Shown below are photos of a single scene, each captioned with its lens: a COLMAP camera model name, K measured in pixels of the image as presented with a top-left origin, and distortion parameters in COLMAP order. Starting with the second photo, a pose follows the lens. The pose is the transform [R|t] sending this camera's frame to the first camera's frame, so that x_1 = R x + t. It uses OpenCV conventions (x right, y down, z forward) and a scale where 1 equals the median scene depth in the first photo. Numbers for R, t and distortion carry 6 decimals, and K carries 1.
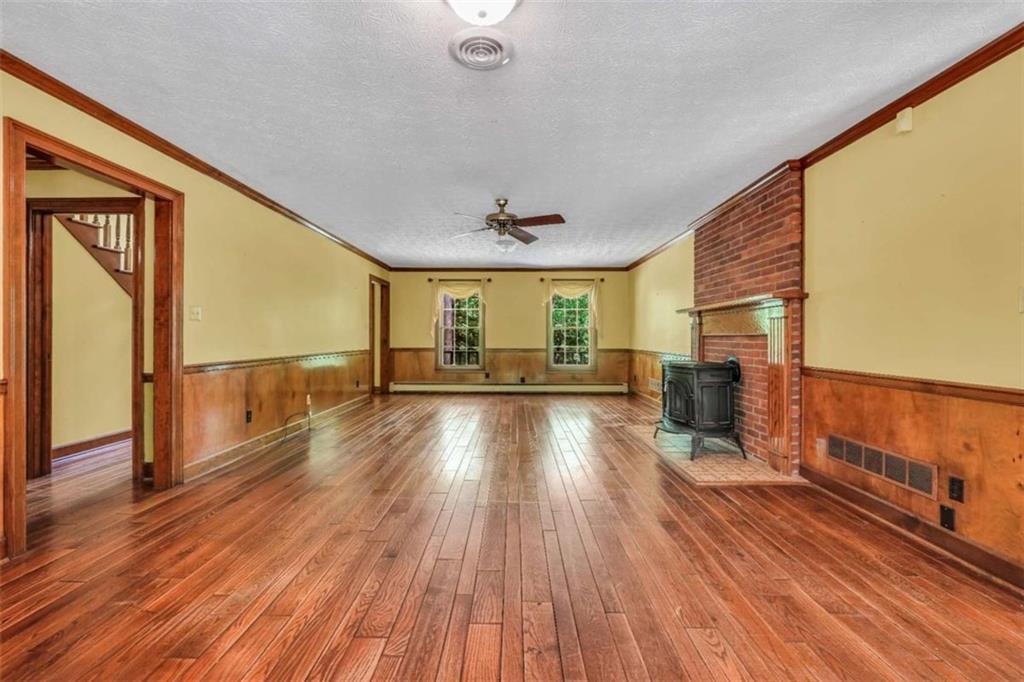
lens RADIAL K [[444.9, 0, 511.5], [0, 444.9, 336.4], [0, 0, 1]] dist [-0.018601, 0.005355]
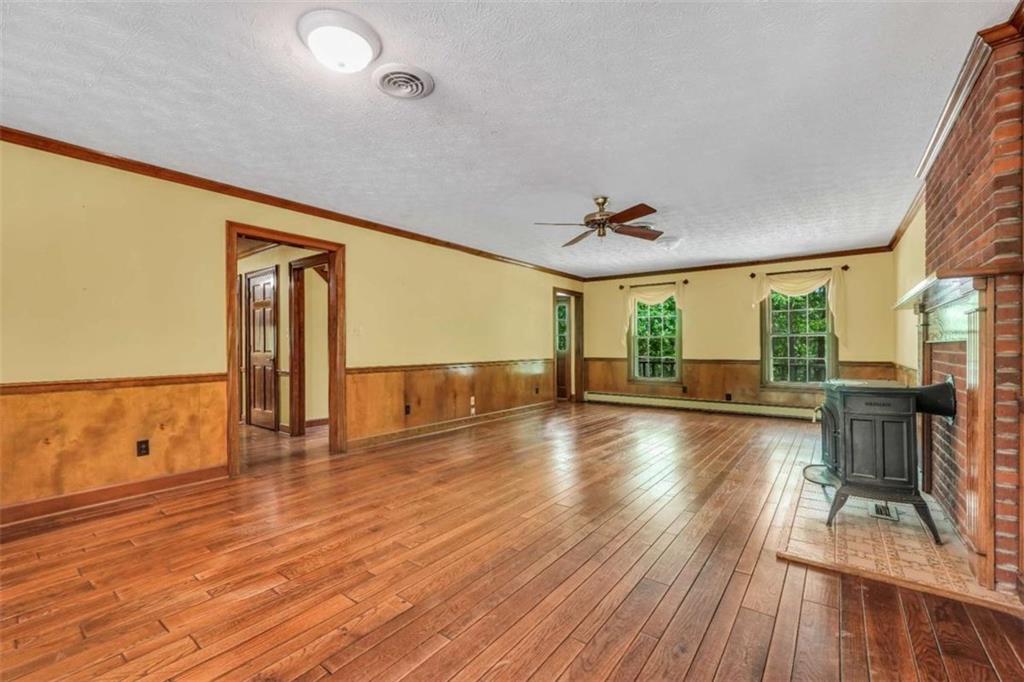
lens RADIAL K [[444.9, 0, 488.2], [0, 444.9, 349.1], [0, 0, 1]] dist [-0.018601, 0.005355]
pose [[0.789627, -0.001544, -0.613586, 0.377933], [0.005815, 0.999971, 0.004967, 0.001121], [0.613560, -0.007490, 0.789612, 0.132001]]
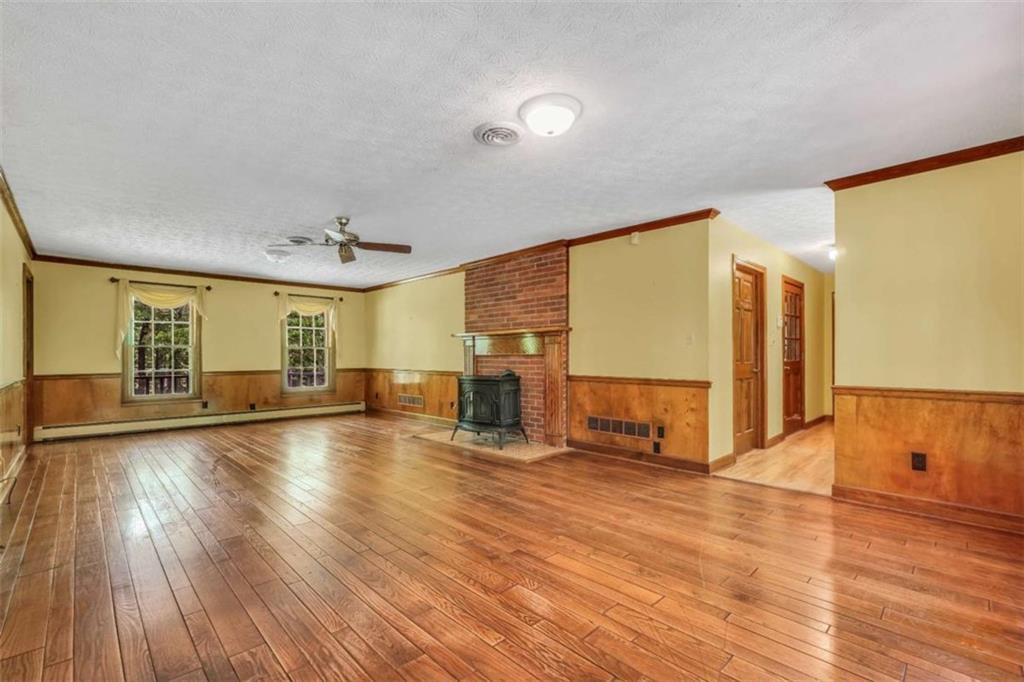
lens RADIAL K [[444.9, 0, 528.6], [0, 444.9, 359.3], [0, 0, 1]] dist [-0.018601, 0.005355]
pose [[0.692103, -0.009470, 0.721737, -0.472266], [0.003570, 0.999947, 0.009696, -0.002116], [-0.721790, -0.004134, 0.692100, 0.022031]]
